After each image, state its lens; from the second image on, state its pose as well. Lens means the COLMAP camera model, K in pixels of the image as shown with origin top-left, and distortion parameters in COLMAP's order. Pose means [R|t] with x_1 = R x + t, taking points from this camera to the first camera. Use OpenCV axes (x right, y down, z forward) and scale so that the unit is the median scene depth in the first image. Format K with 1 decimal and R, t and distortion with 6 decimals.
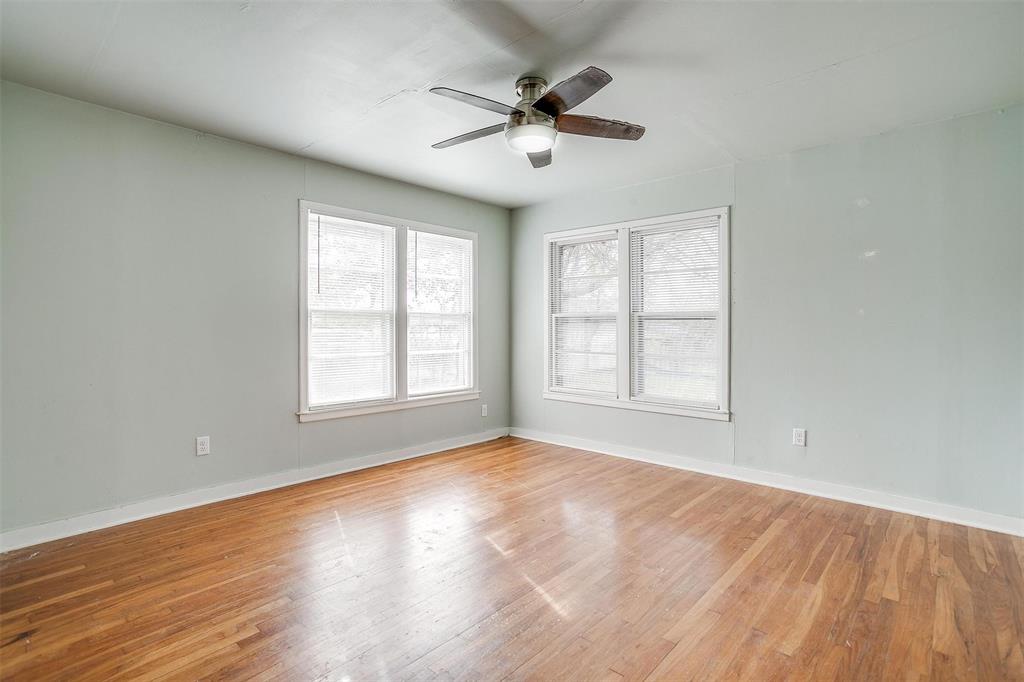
lens RADIAL K [[505.2, 0, 507.7], [0, 505.2, 334.4], [0, 0, 1]] dist [-0.065275, 0.035249]
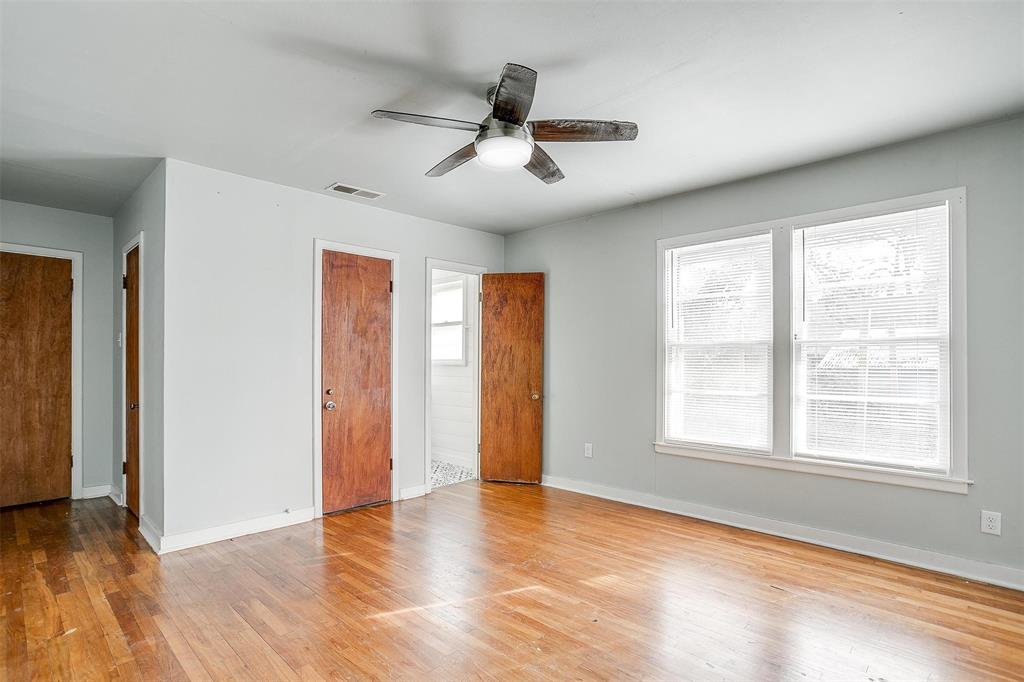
lens RADIAL K [[515.9, 0, 510.8], [0, 515.9, 359.6], [0, 0, 1]] dist [-0.067819, 0.036689]
pose [[-0.051226, -0.005978, -0.998669, 0.639614], [-0.012059, 0.999913, -0.005367, -0.008506], [0.998614, 0.011768, -0.051293, 0.700105]]
